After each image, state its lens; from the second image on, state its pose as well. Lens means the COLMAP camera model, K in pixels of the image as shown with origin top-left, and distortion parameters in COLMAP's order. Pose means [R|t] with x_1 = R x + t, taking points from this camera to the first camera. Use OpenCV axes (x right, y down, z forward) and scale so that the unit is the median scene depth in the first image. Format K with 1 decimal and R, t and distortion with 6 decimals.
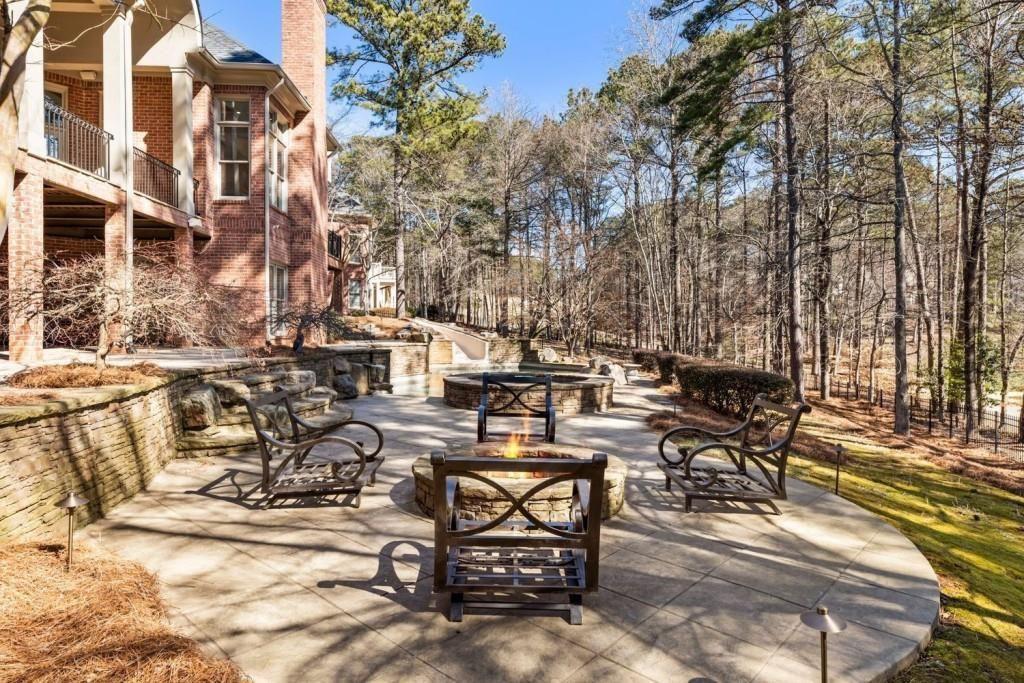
lens RADIAL K [[507.2, 0, 510.1], [0, 507.2, 335.9], [0, 0, 1]] dist [-0.000325, -0.000591]
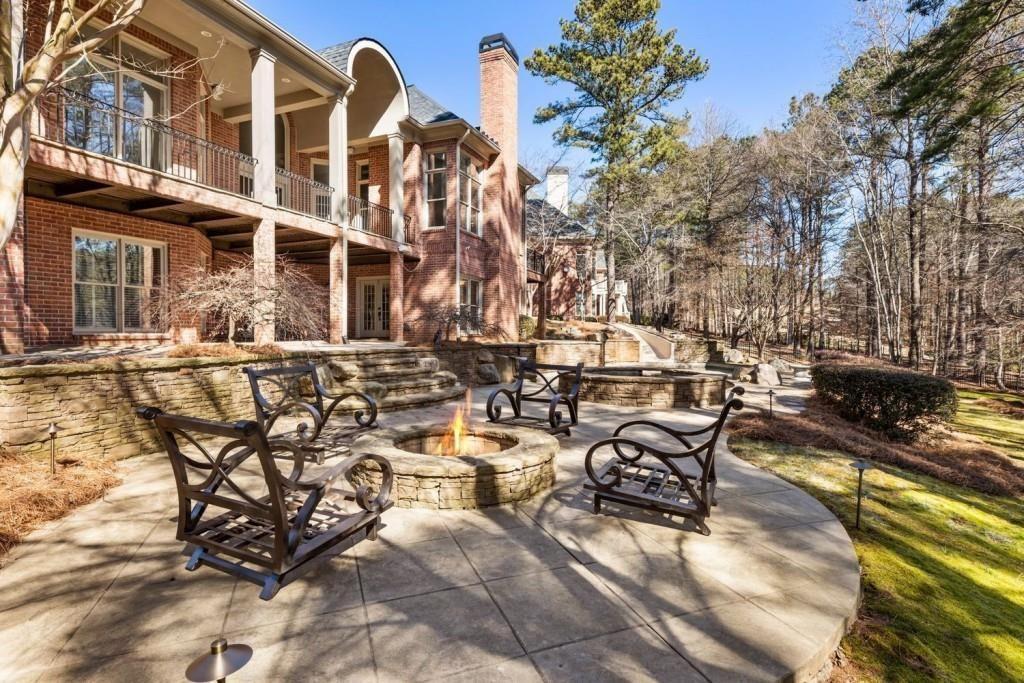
lens RADIAL K [[437.4, 0, 522.2], [0, 437.4, 340.8], [0, 0, 1]] dist [0.000323, -0.000089]
pose [[0.922868, 0.008492, -0.385022, 0.111967], [-0.005710, 0.999949, 0.008366, 0.008851], [0.385073, -0.005522, 0.922869, 0.053307]]
